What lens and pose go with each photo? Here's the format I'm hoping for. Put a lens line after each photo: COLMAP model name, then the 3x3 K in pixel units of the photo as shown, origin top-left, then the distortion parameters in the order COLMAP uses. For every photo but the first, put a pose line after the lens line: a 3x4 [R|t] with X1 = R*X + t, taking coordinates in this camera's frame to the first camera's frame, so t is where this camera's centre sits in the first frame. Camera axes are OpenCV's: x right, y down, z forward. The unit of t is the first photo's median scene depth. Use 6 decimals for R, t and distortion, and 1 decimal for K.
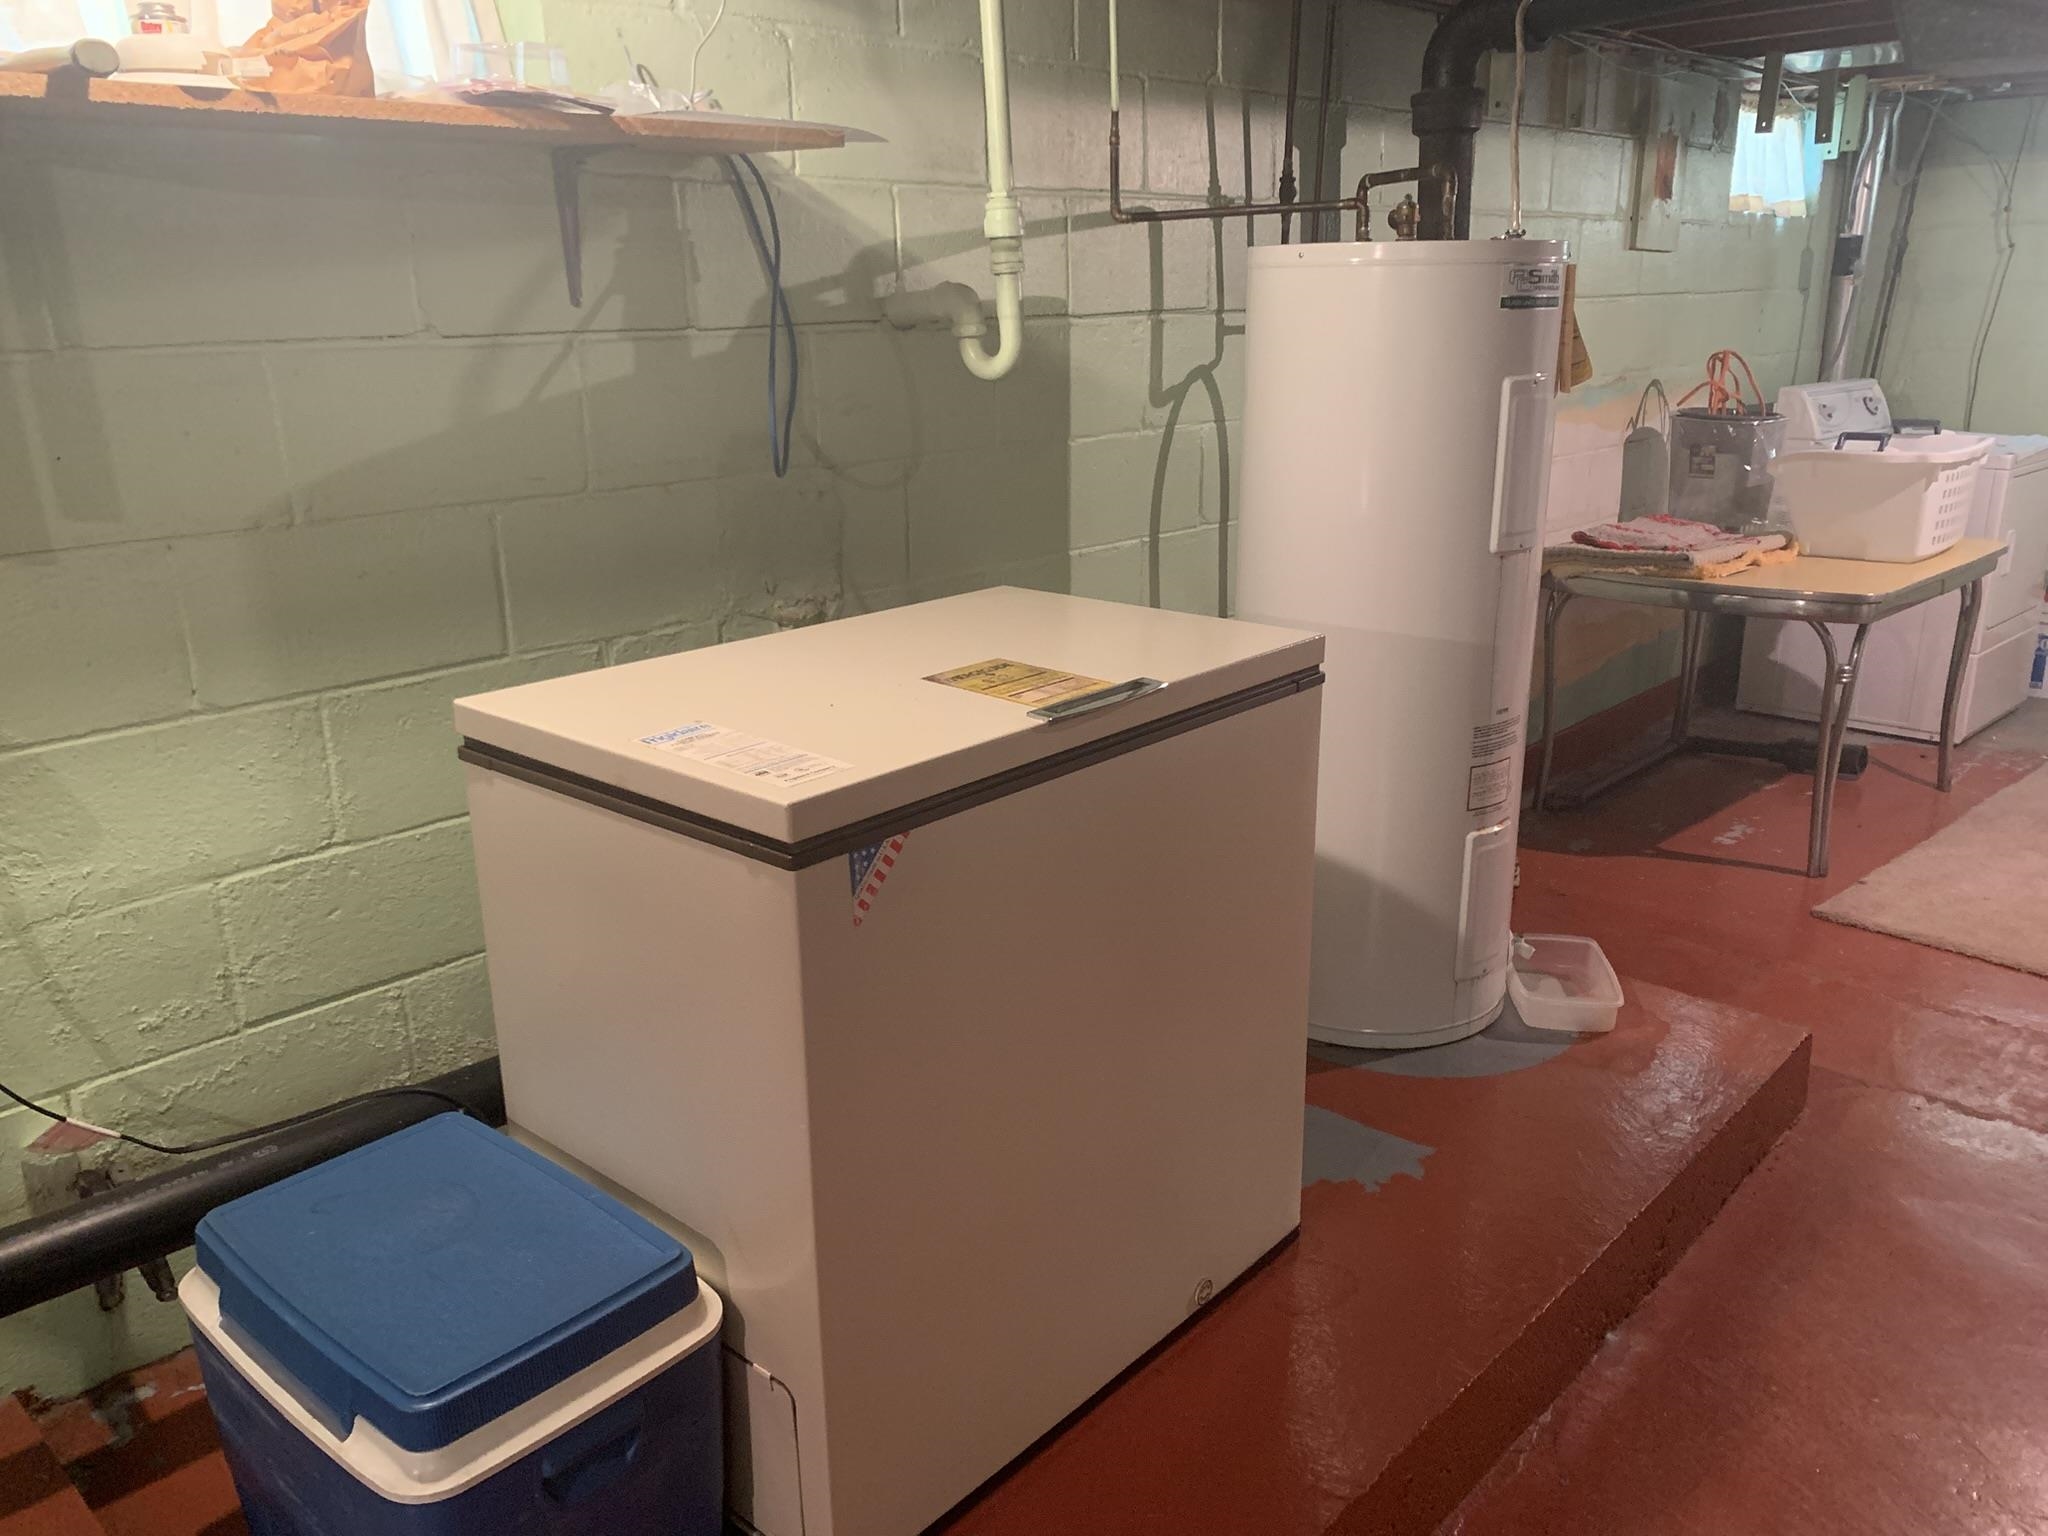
lens RADIAL K [[1582.6, 0, 1017.4], [0, 1582.6, 771.2], [0, 0, 1]] dist [0.042635, -0.046699]
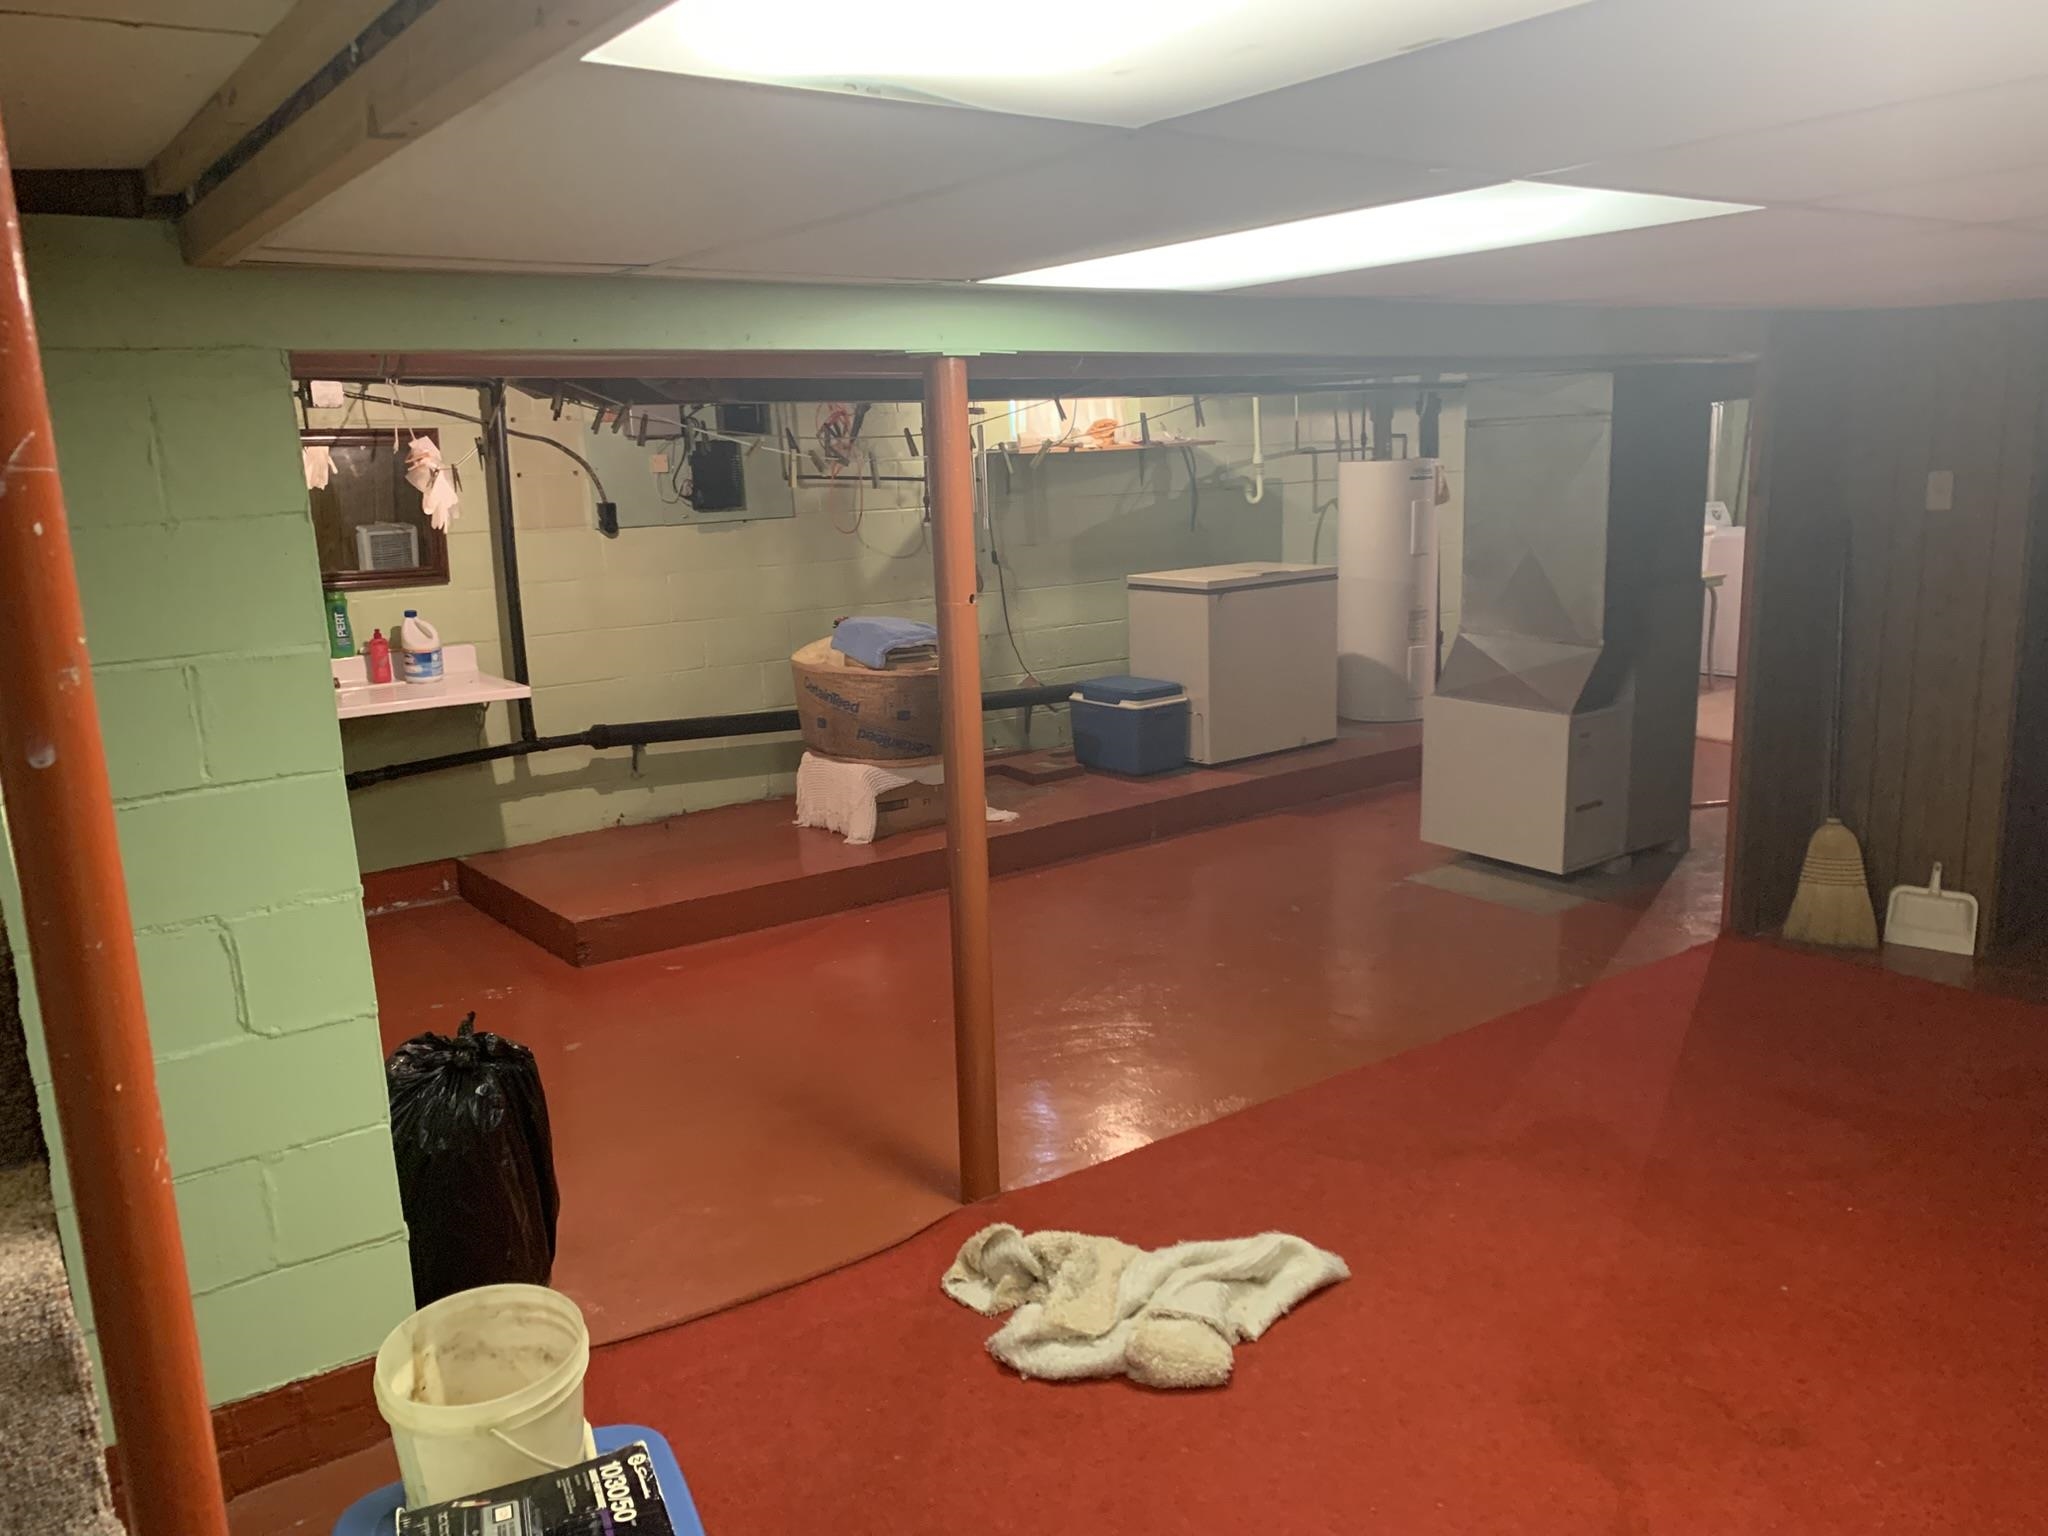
lens RADIAL K [[1582.6, 0, 1027.7], [0, 1582.6, 762.9], [0, 0, 1]] dist [0.042635, -0.046699]
pose [[0.983503, 0.011530, -0.180524, 0.123438], [-0.027973, 0.995656, -0.088804, 0.612111], [0.178716, 0.092389, 0.979553, -2.328296]]
